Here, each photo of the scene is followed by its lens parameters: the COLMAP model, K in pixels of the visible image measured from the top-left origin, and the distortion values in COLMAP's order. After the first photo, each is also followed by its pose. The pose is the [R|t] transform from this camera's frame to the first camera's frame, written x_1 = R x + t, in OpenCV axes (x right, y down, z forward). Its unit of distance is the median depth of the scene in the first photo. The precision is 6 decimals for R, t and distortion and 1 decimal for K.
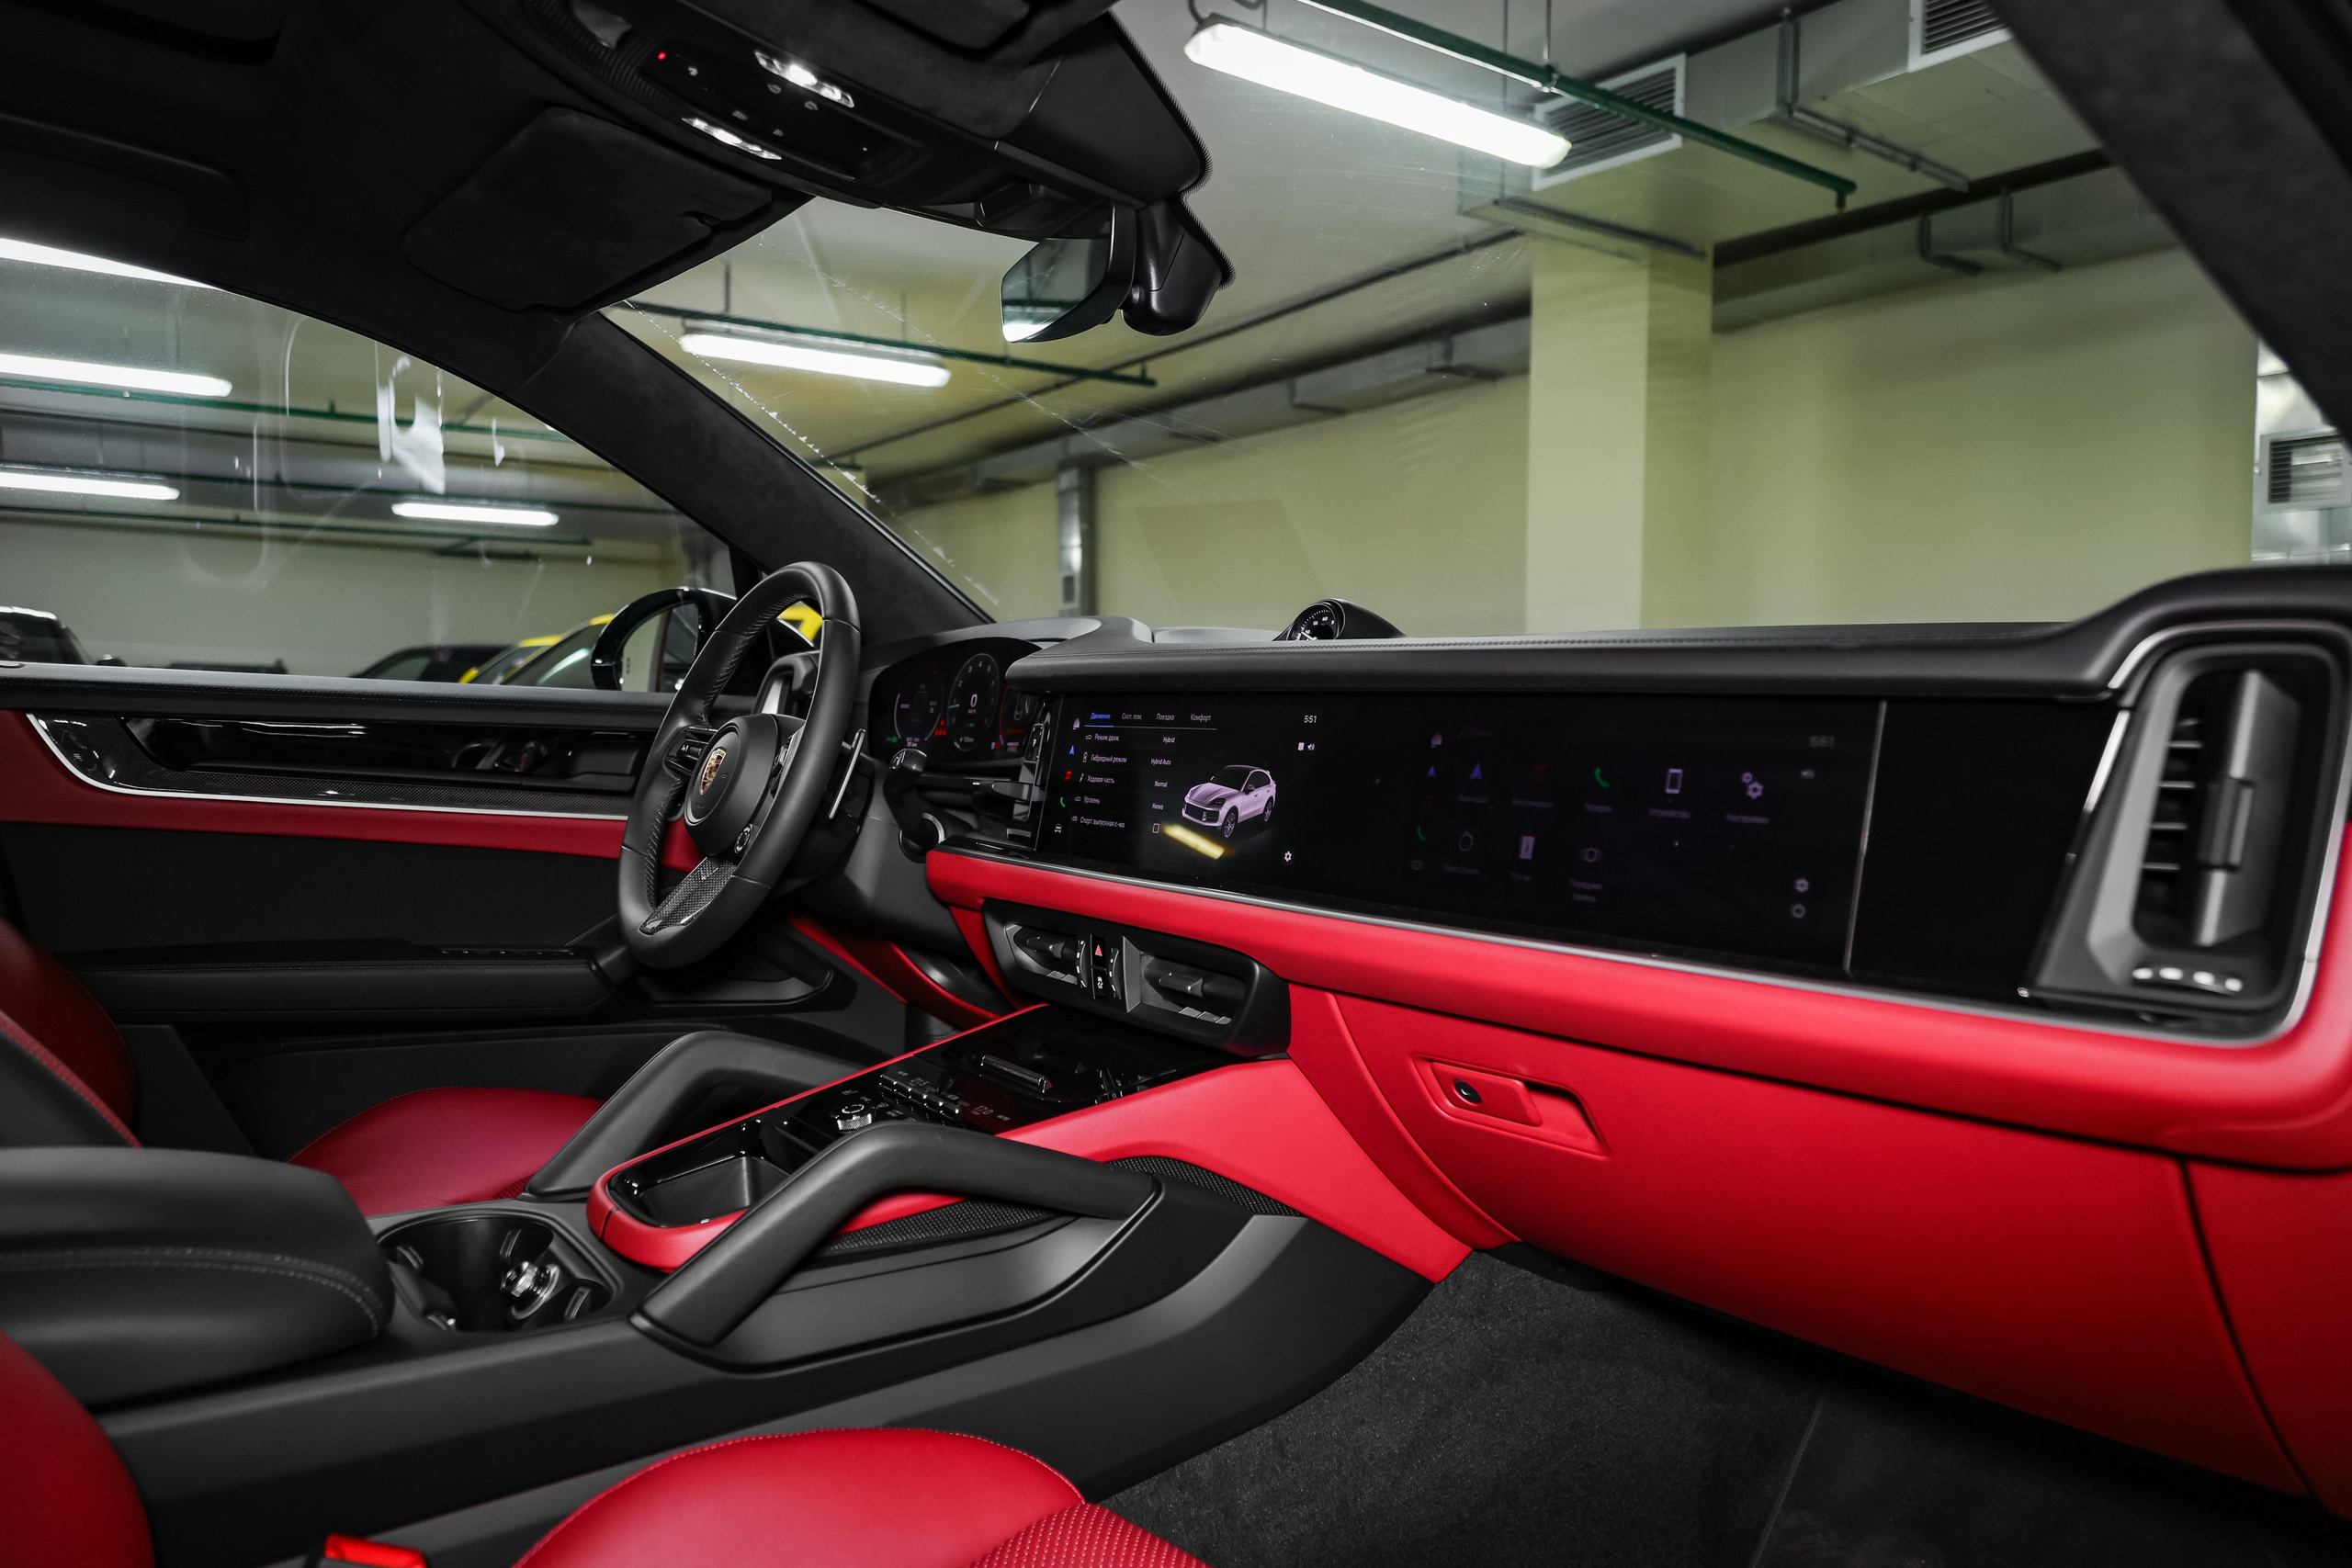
lens RADIAL K [[1555.9, 0, 1176.7], [0, 1555.9, 774.0], [0, 0, 1]] dist [-0.021958, 0.020573]
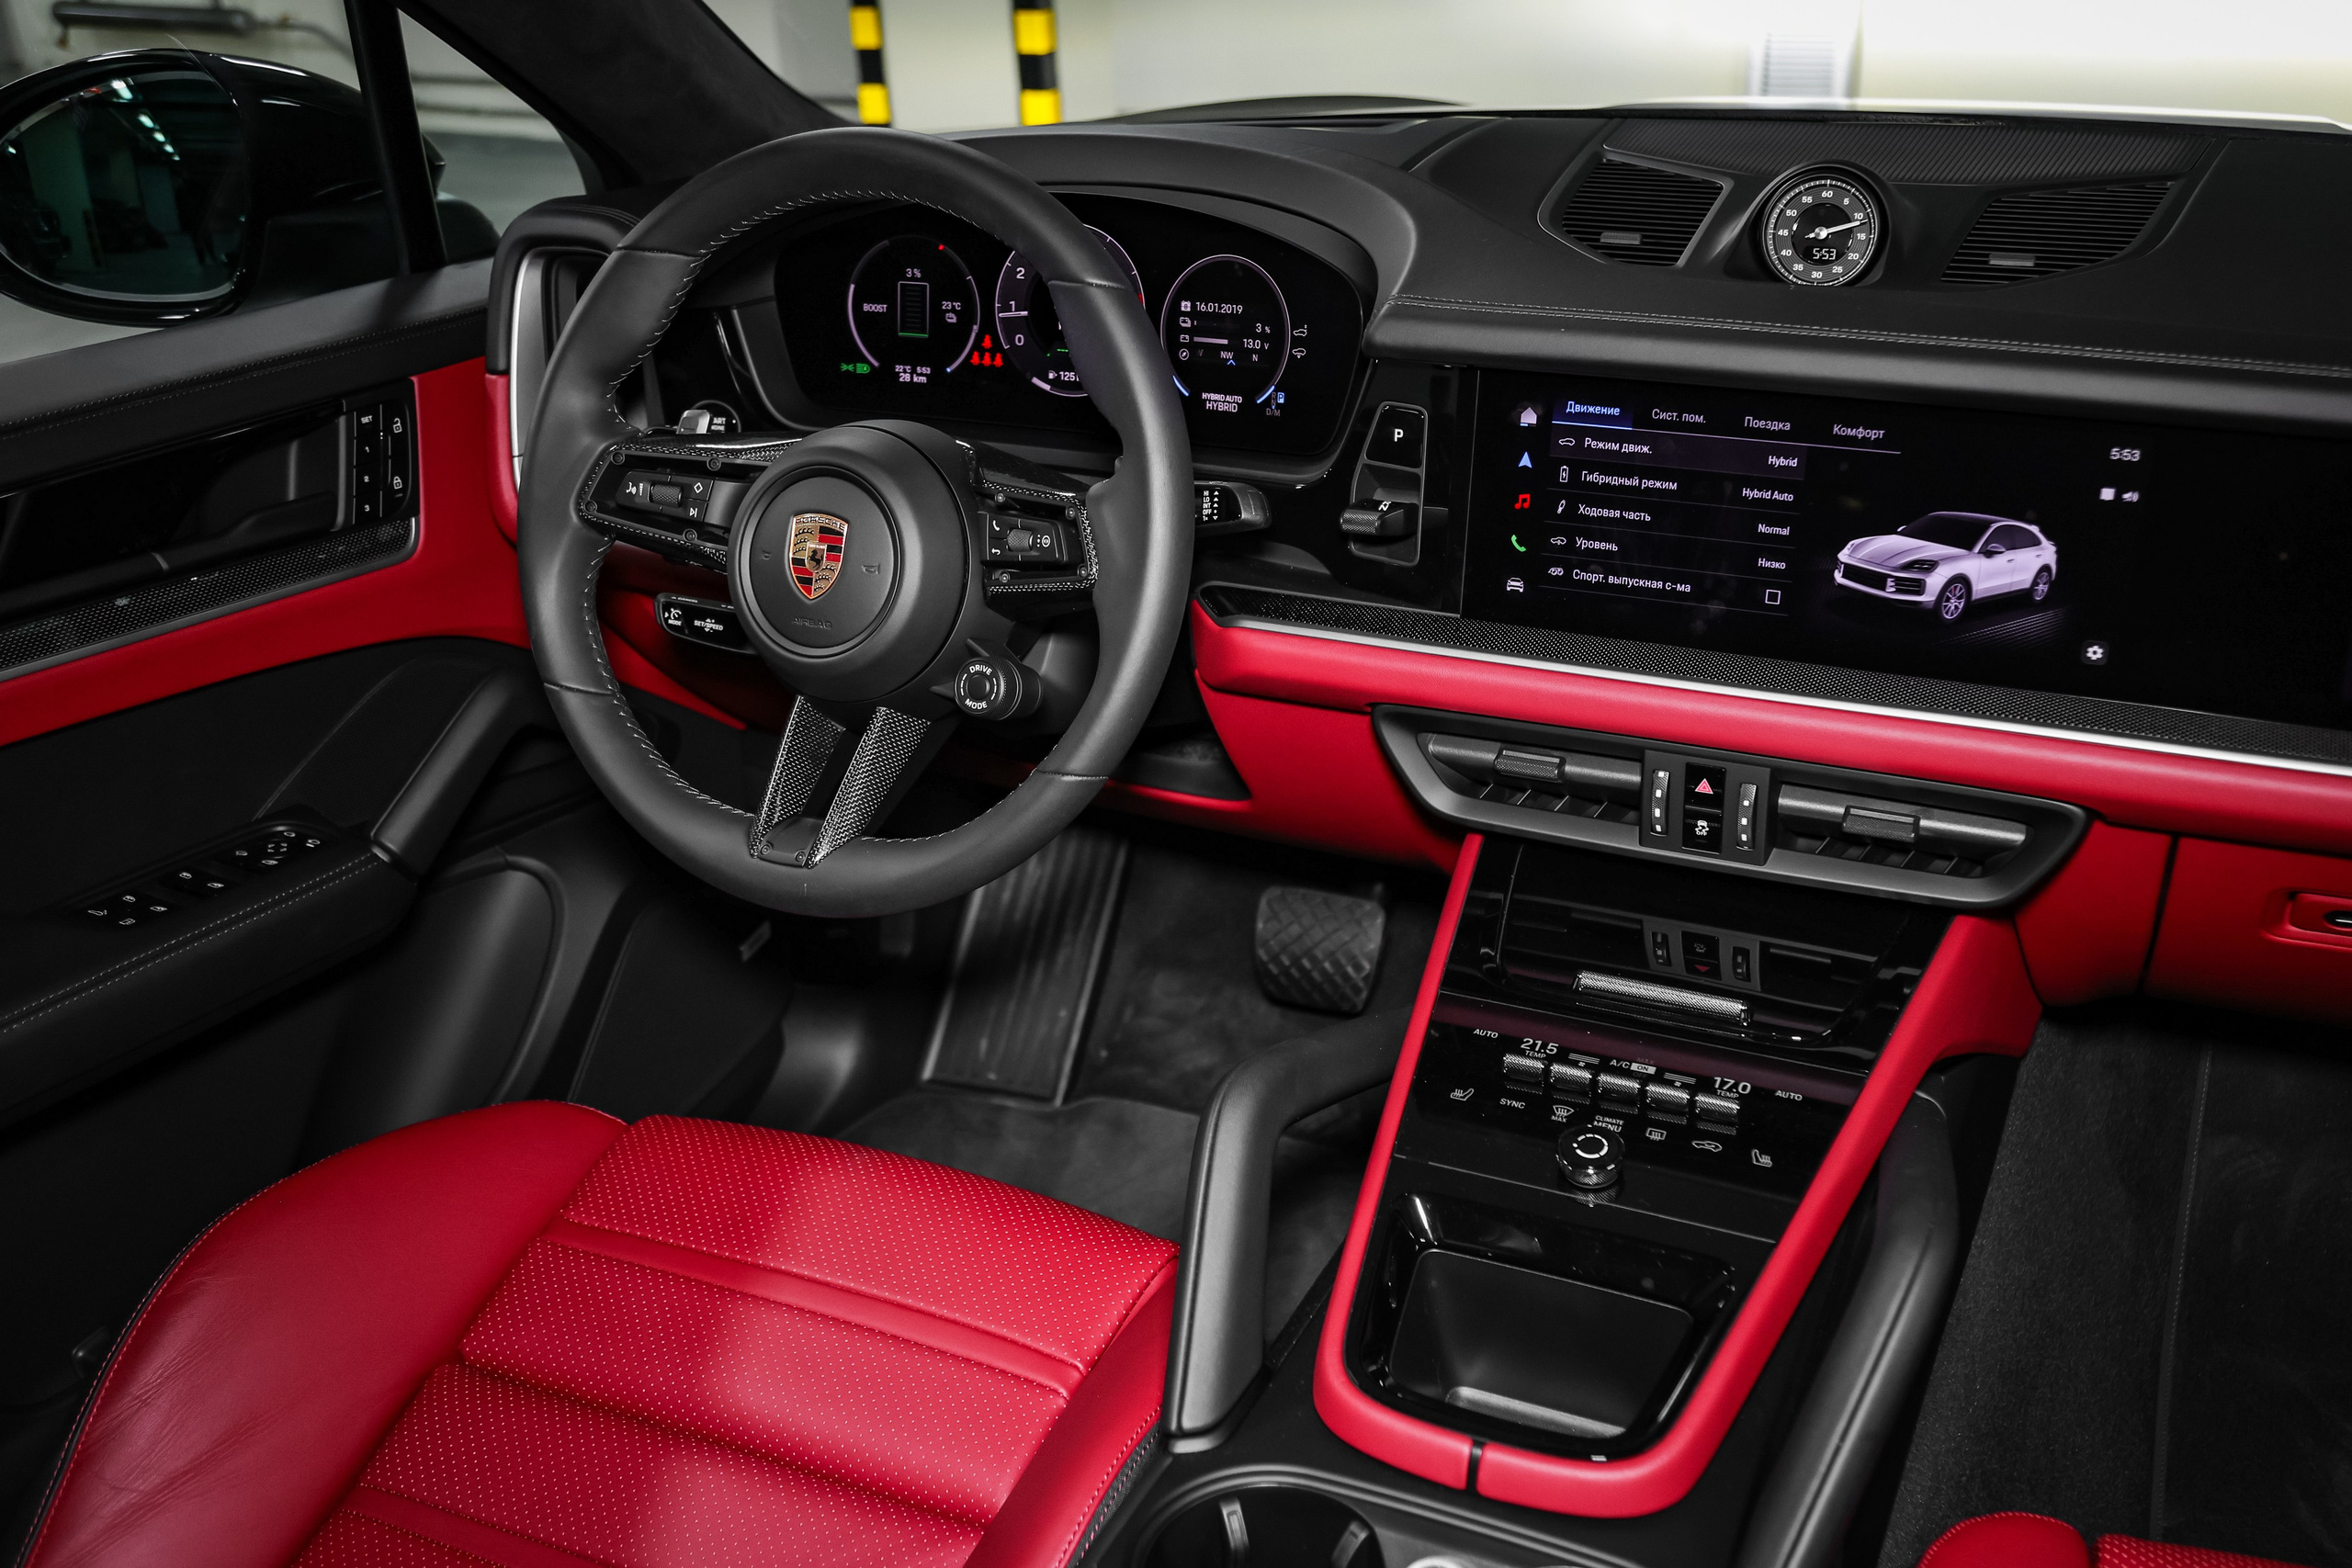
lens RADIAL K [[2152.2, 0, 1294.5], [0, 2152.2, 778.9], [0, 0, 1]] dist [0.039896, -0.010417]
pose [[0.860353, -0.238346, 0.450539, -0.666970], [0.048079, 0.917938, 0.393799, -0.285843], [-0.507427, -0.317145, 0.801210, 0.356738]]
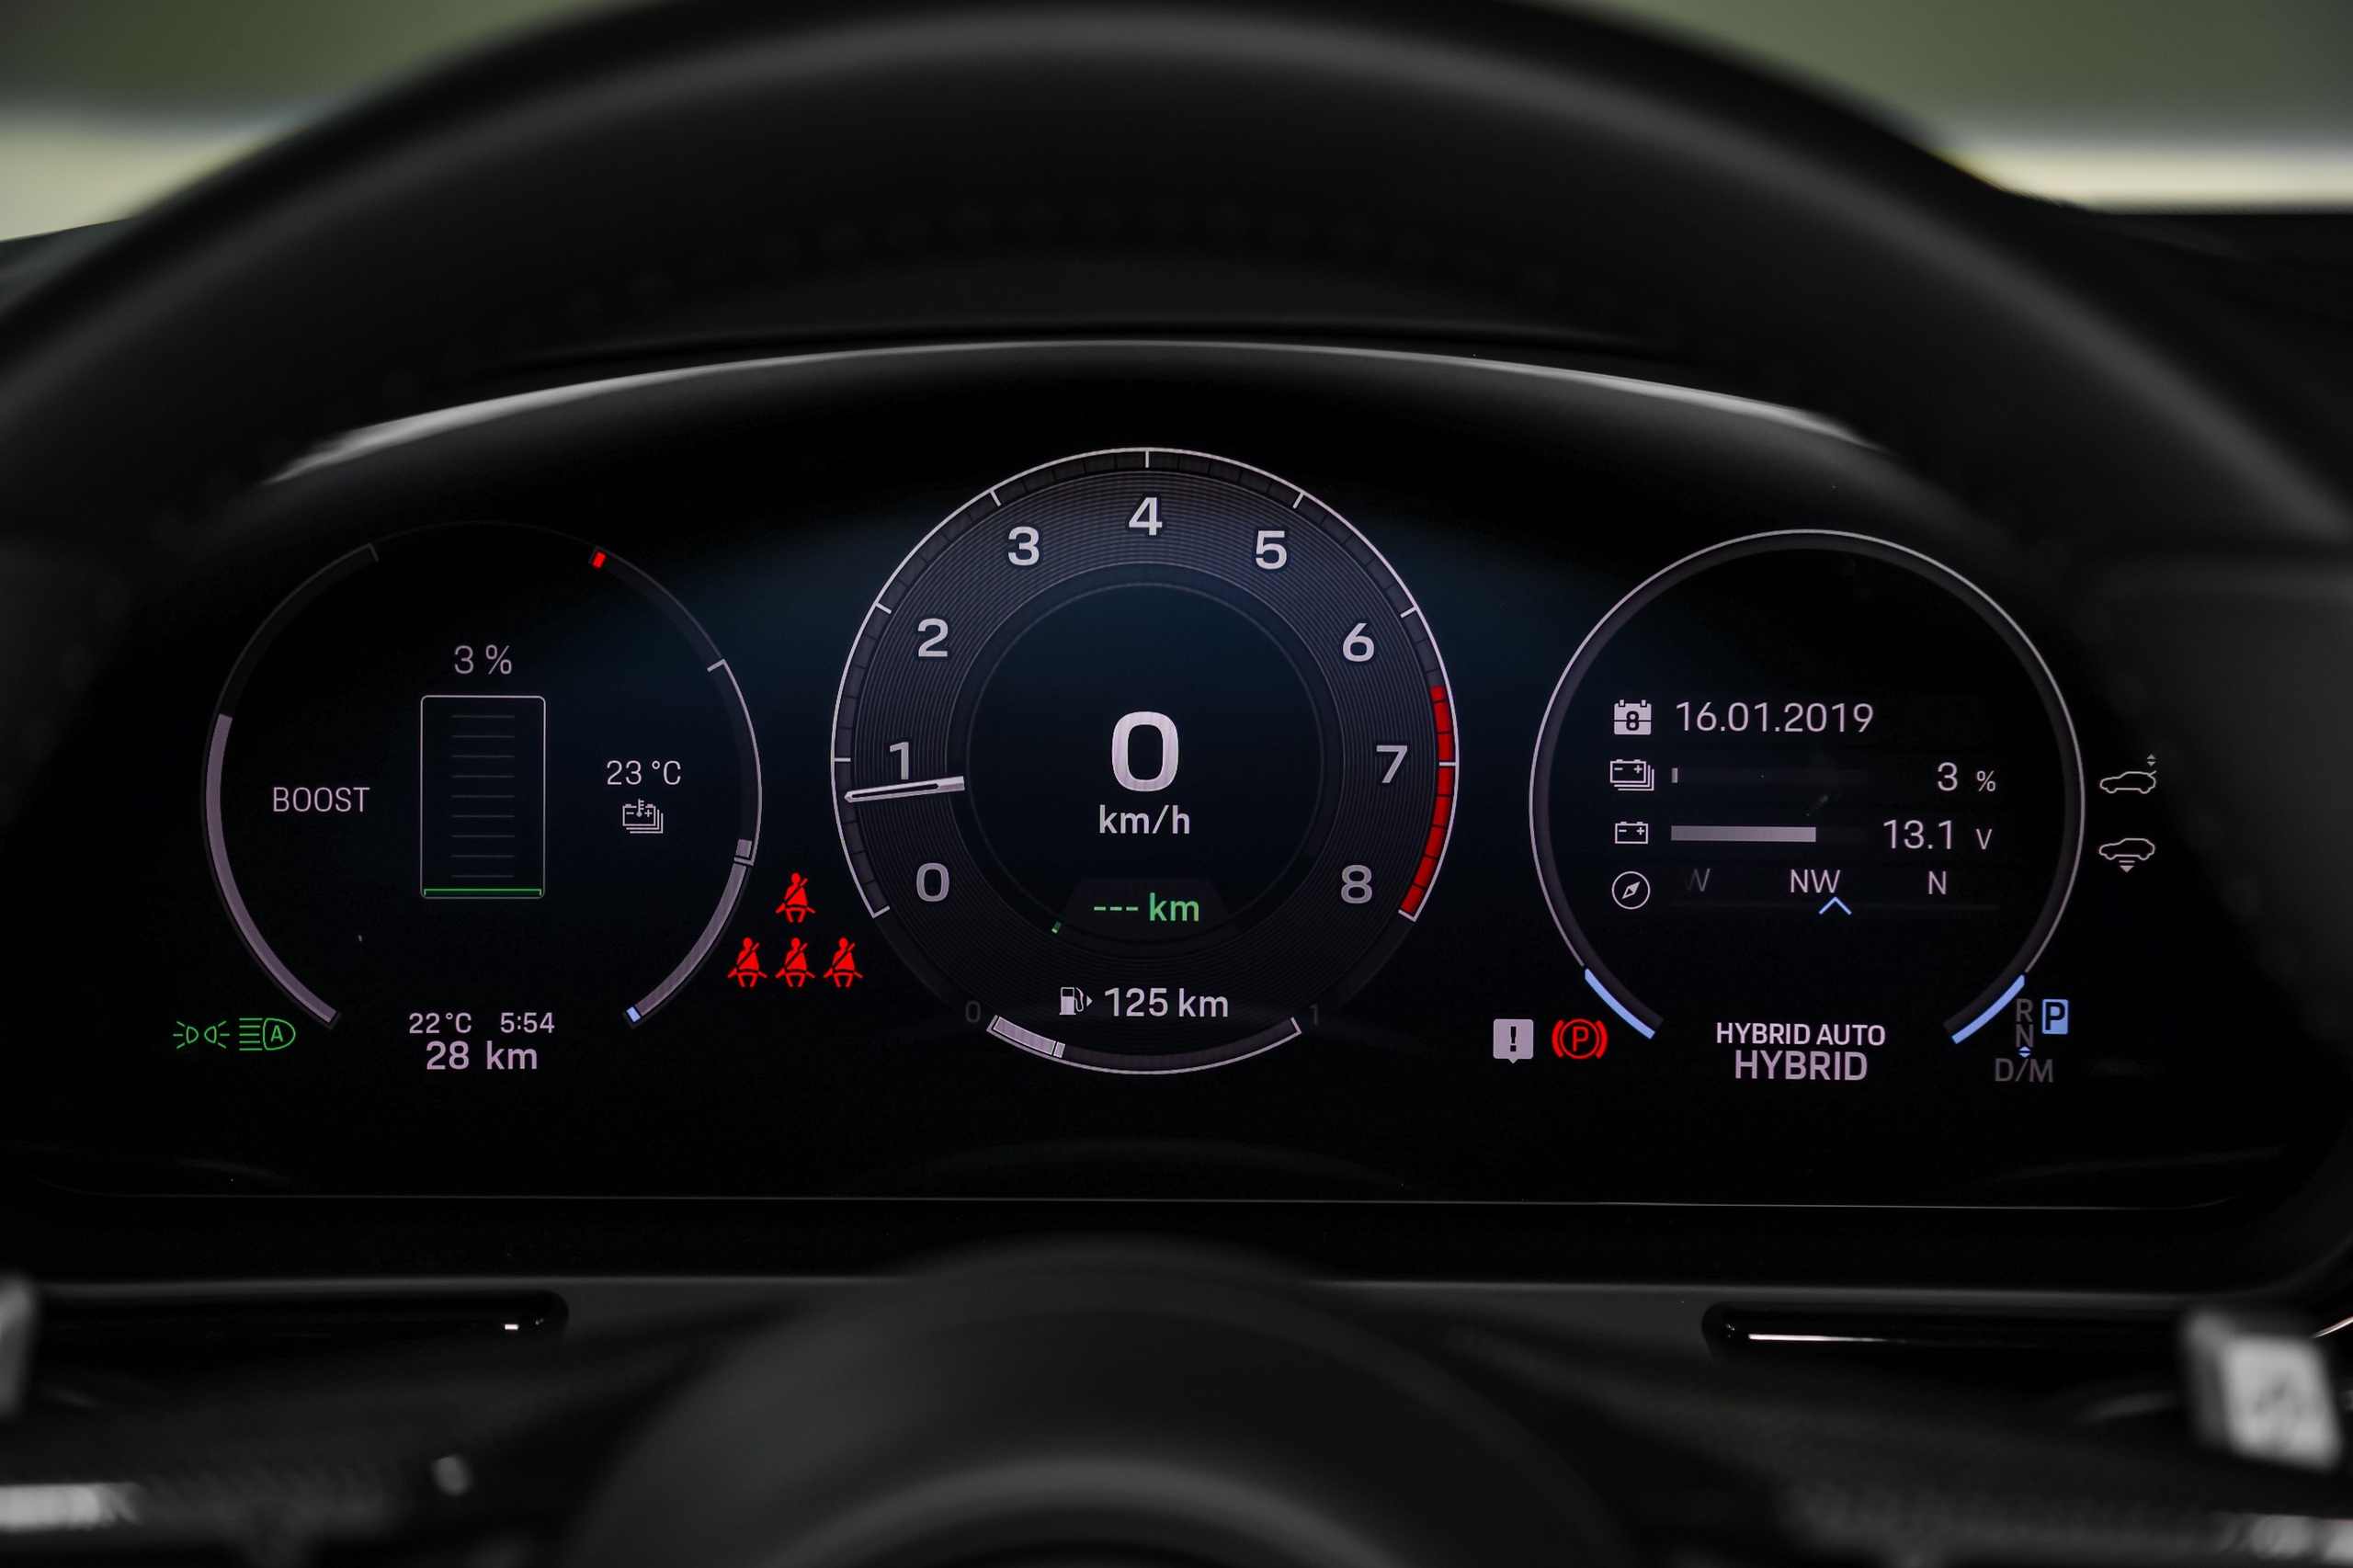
lens RADIAL K [[4157.1, 0, 1189.3], [0, 4157.1, 782.3], [0, 0, 1]] dist [-0.064876, 0.000000]
pose [[0.575122, -0.168372, 0.800553, -0.664949], [0.020316, 0.981228, 0.191777, -0.177905], [-0.817815, -0.094031, 0.567747, 1.082545]]
